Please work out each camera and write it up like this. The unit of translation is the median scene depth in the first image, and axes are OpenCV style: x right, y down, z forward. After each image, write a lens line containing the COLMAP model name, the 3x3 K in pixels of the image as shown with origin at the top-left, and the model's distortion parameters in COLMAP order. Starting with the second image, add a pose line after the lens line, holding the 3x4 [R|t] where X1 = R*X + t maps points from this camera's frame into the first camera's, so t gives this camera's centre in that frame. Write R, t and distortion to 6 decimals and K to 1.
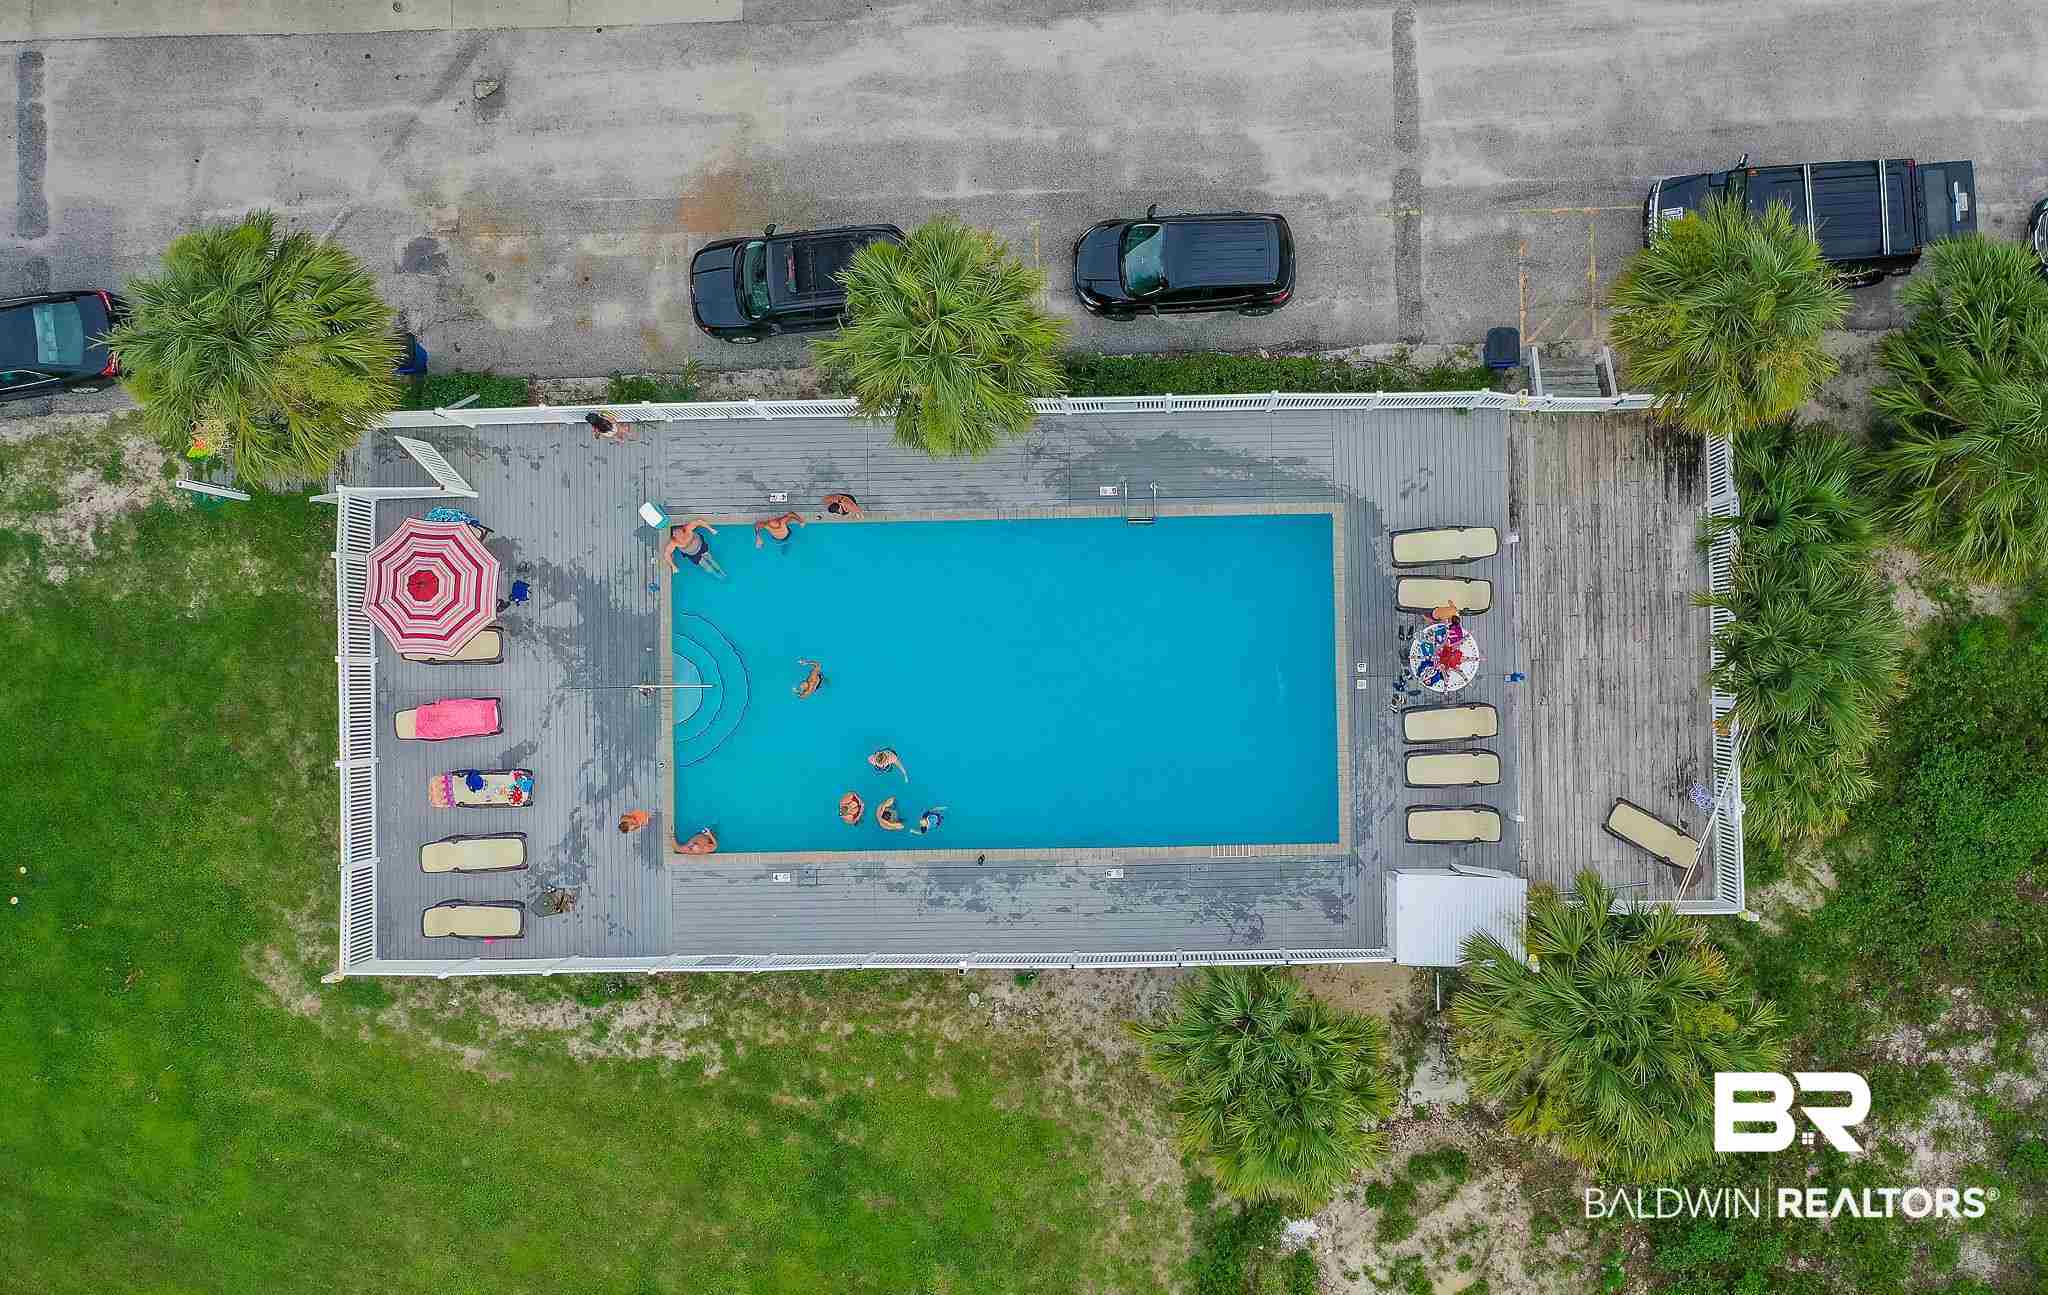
lens RADIAL K [[1892.4, 0, 1132.8], [0, 1892.4, 620.0], [0, 0, 1]] dist [-0.017622, 0.006324]
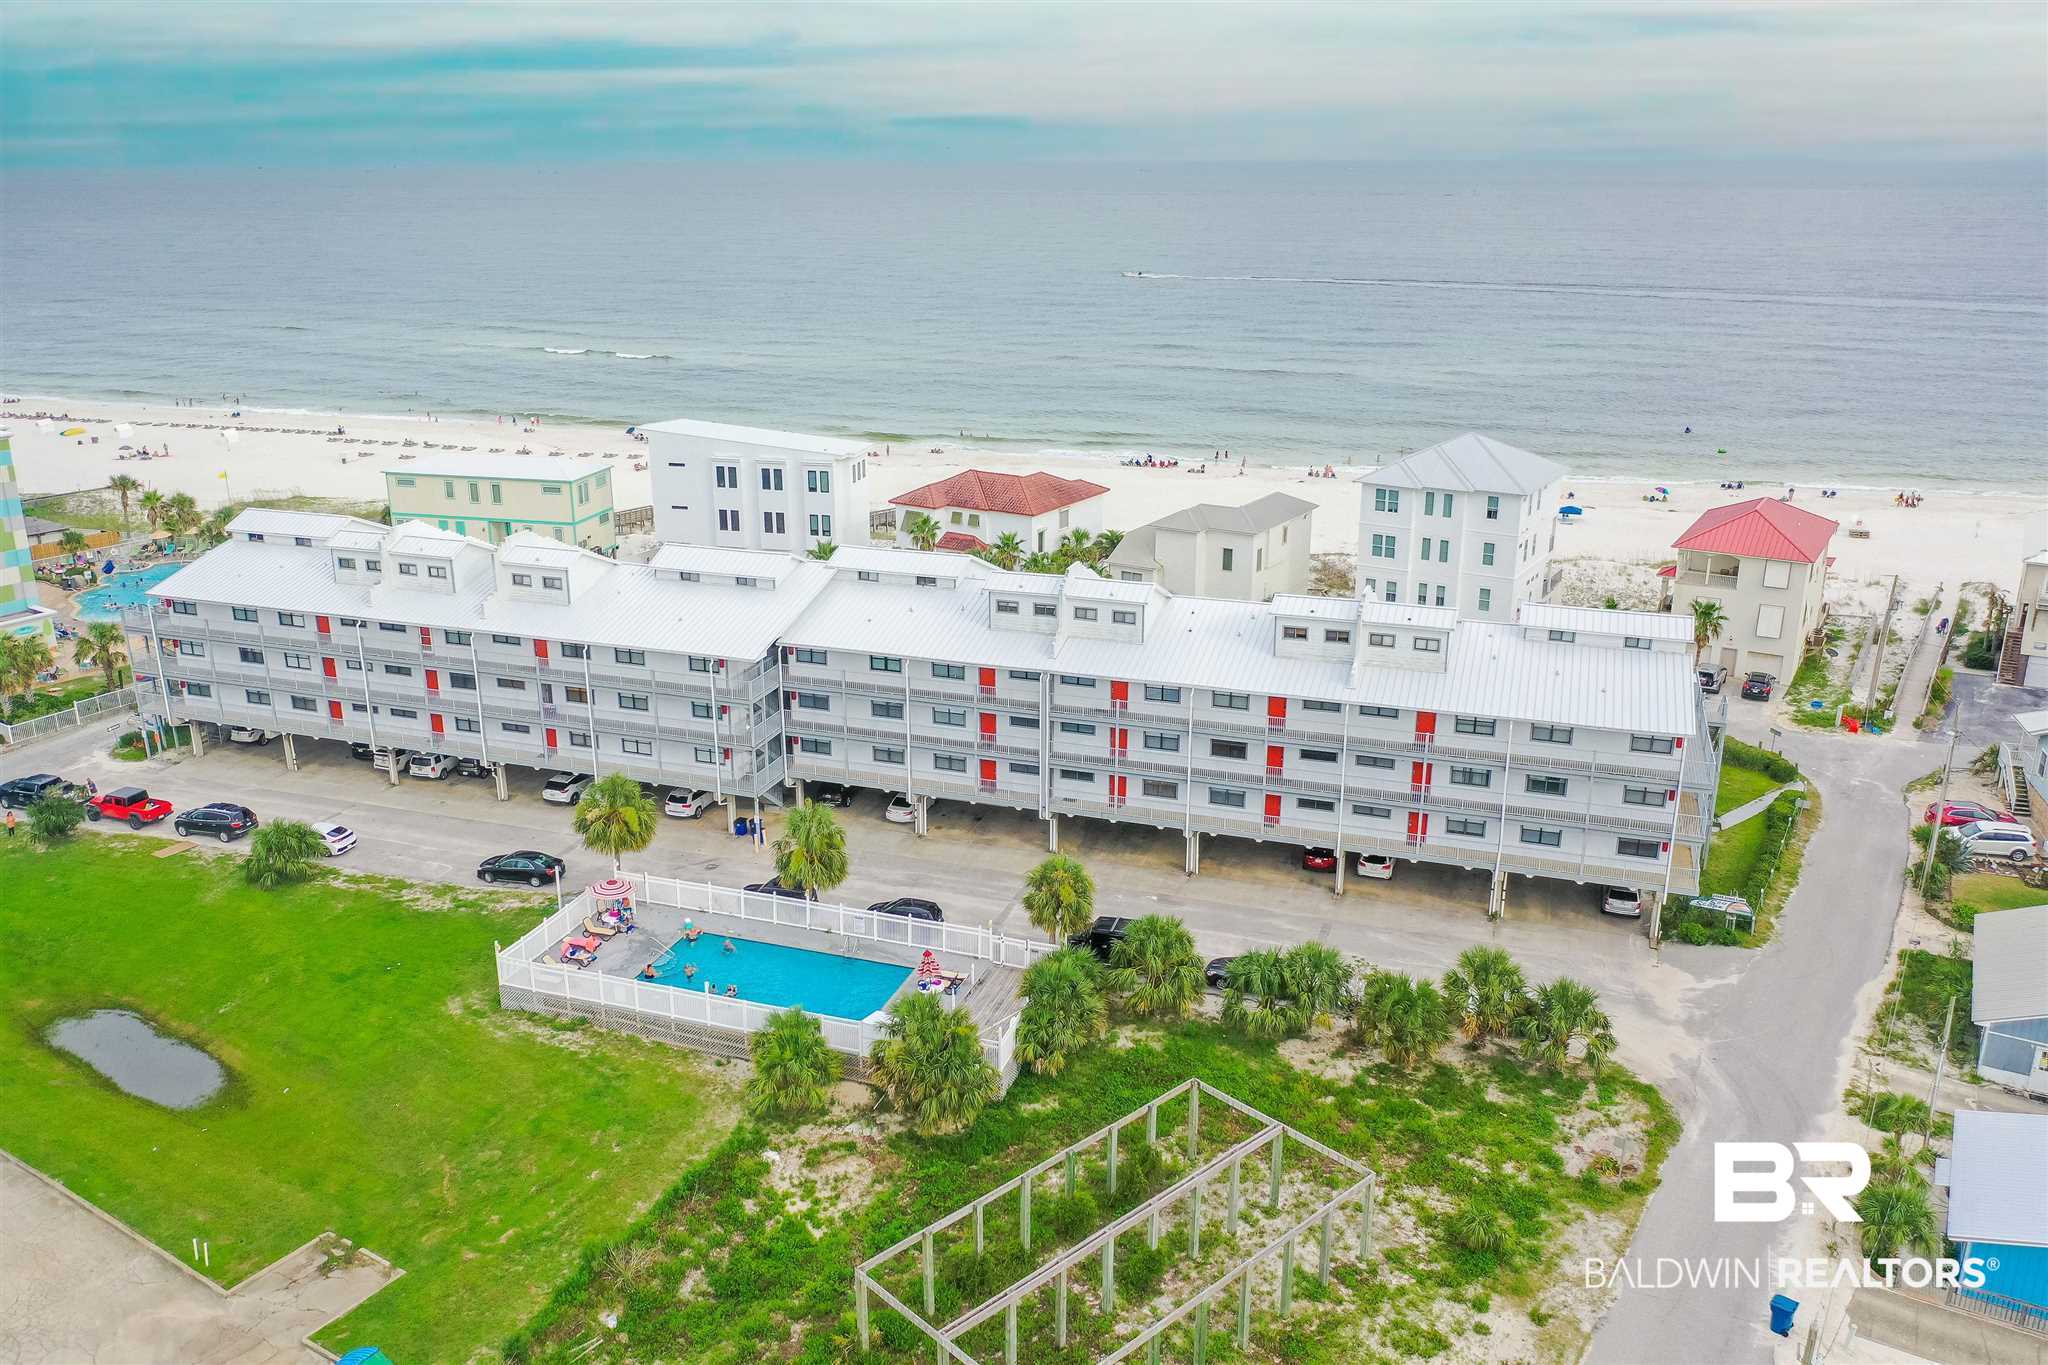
lens RADIAL K [[1599.2, 0, 1024.4], [0, 1599.2, 684.8], [0, 0, 1]] dist [-0.008090, -0.004831]
pose [[0.939367, 0.126684, -0.318653, 0.870410], [-0.342800, 0.323189, -0.882064, 1.655619], [-0.008758, 0.937816, 0.347021, -0.128775]]
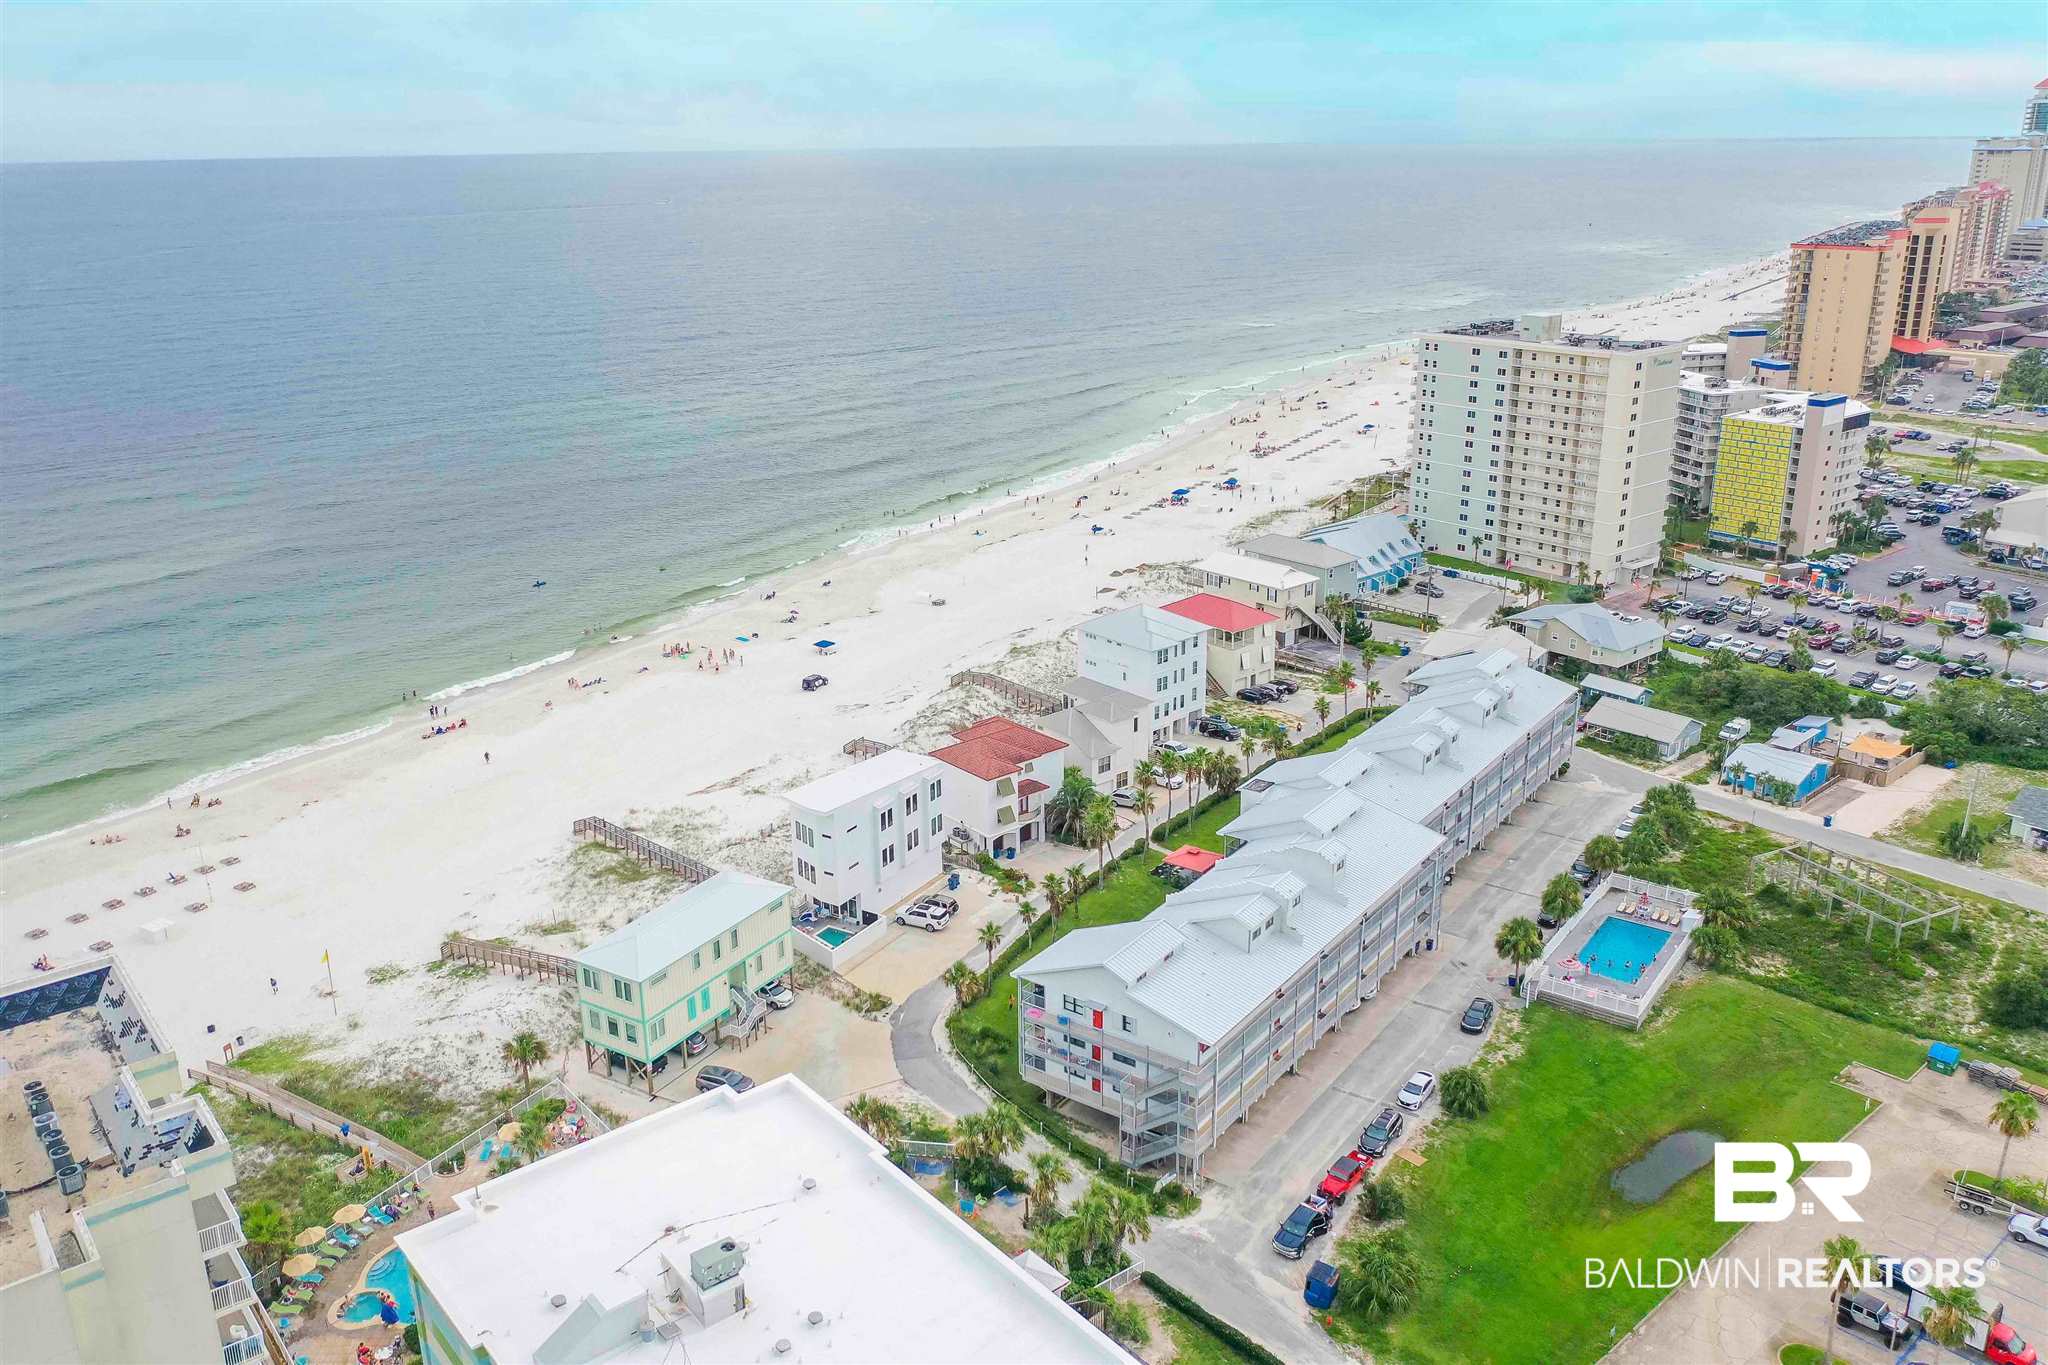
lens RADIAL K [[1599.2, 0, 1026.7], [0, 1599.2, 677.0], [0, 0, 1]] dist [-0.008090, -0.004831]
pose [[0.601739, -0.239605, 0.761905, -3.974967], [0.798290, 0.210731, -0.564204, 0.988196], [-0.025371, 0.947725, 0.318079, -0.977680]]
